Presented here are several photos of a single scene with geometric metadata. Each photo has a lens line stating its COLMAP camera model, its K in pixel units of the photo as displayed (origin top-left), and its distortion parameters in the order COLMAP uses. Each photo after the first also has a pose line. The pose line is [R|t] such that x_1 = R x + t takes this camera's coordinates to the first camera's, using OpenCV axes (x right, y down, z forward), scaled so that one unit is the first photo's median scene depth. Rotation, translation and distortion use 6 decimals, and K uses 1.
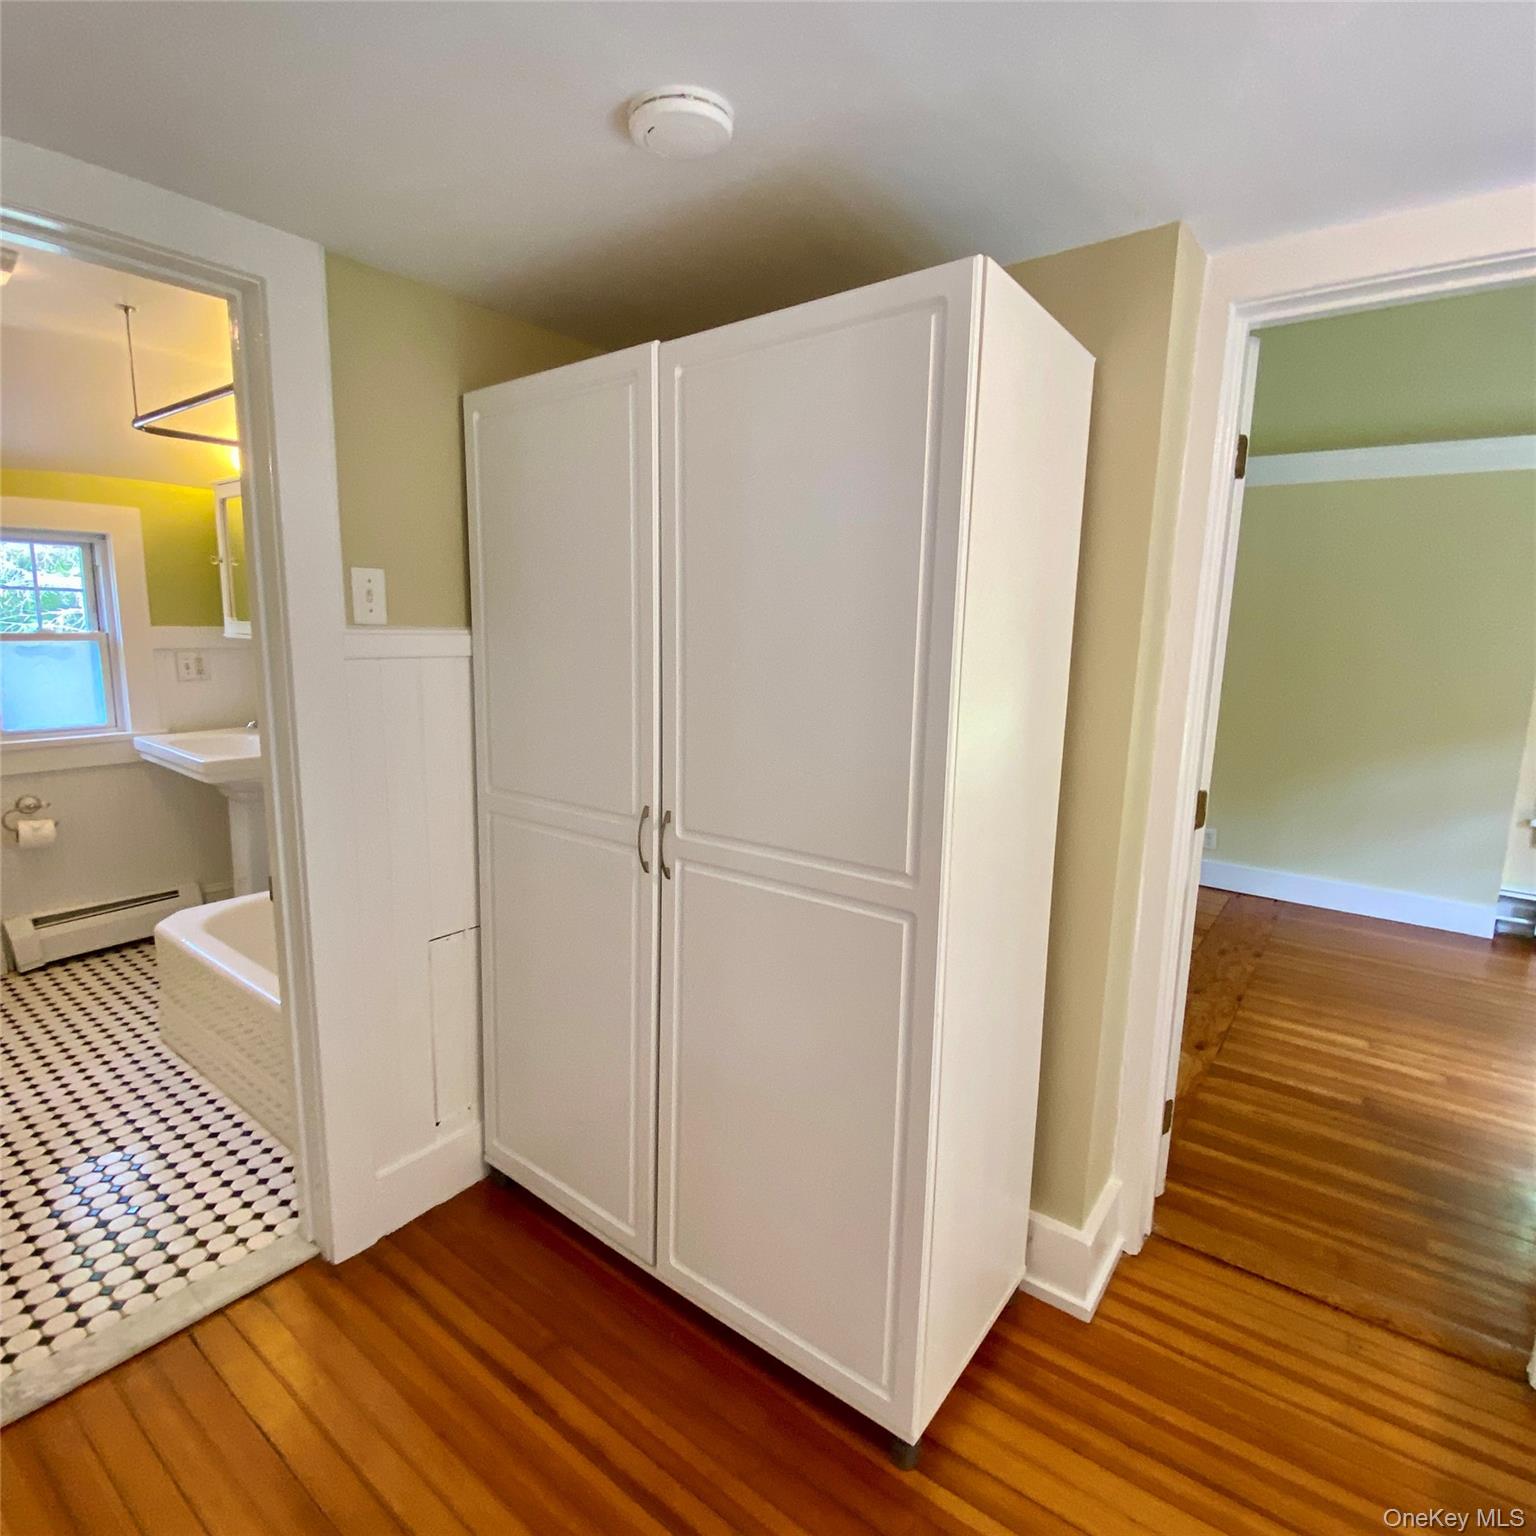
lens RADIAL K [[762.7, 0, 763.7], [0, 762.7, 752.6], [0, 0, 1]] dist [-0.043251, 0.000414]
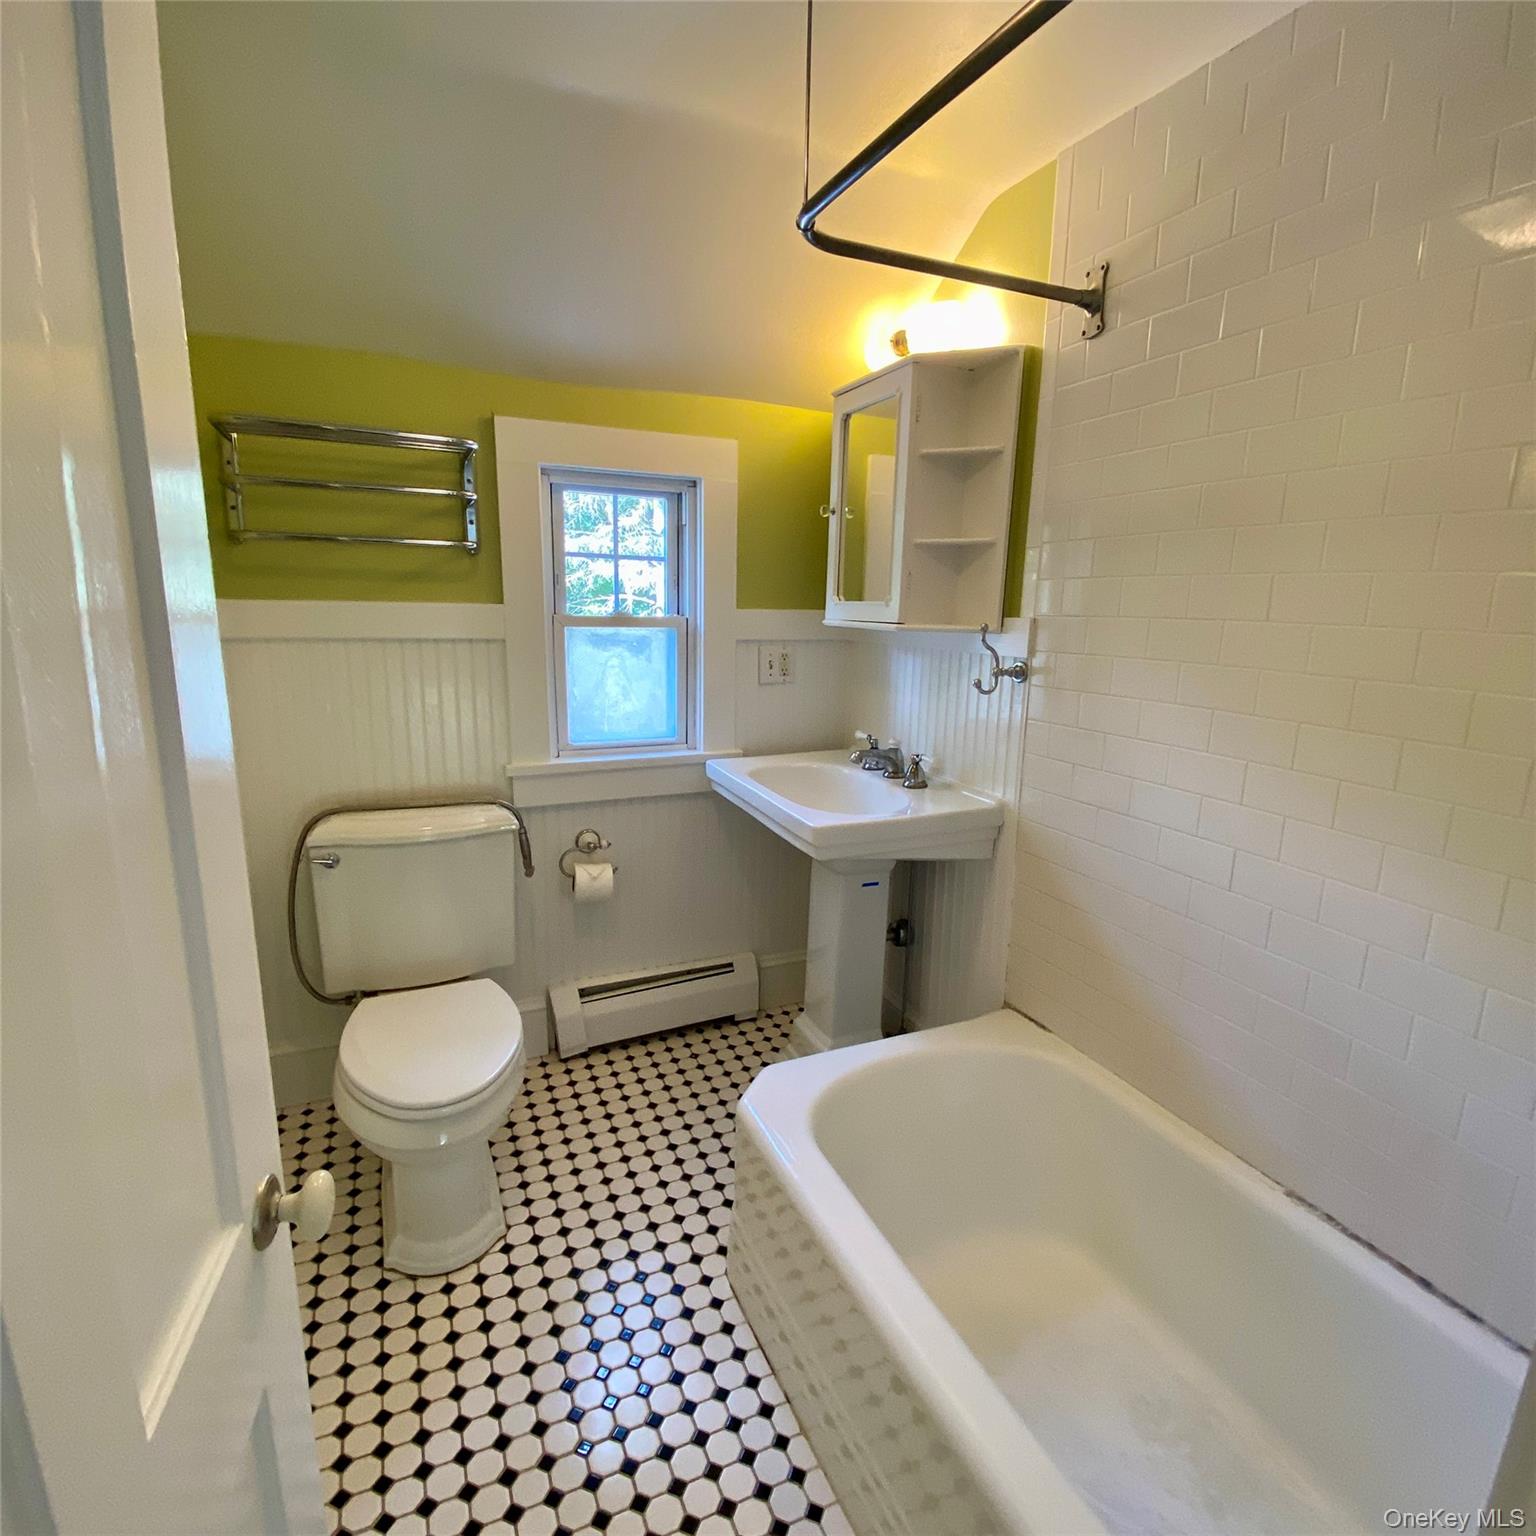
lens RADIAL K [[838.3, 0, 768.0], [0, 838.3, 768.0], [0, 0, 1]] dist [0.001756, -0.000433]
pose [[0.840446, 0.091761, -0.534070, -0.373542], [-0.082492, 0.995737, 0.041268, -0.055166], [0.535580, 0.009373, 0.844432, 0.345251]]
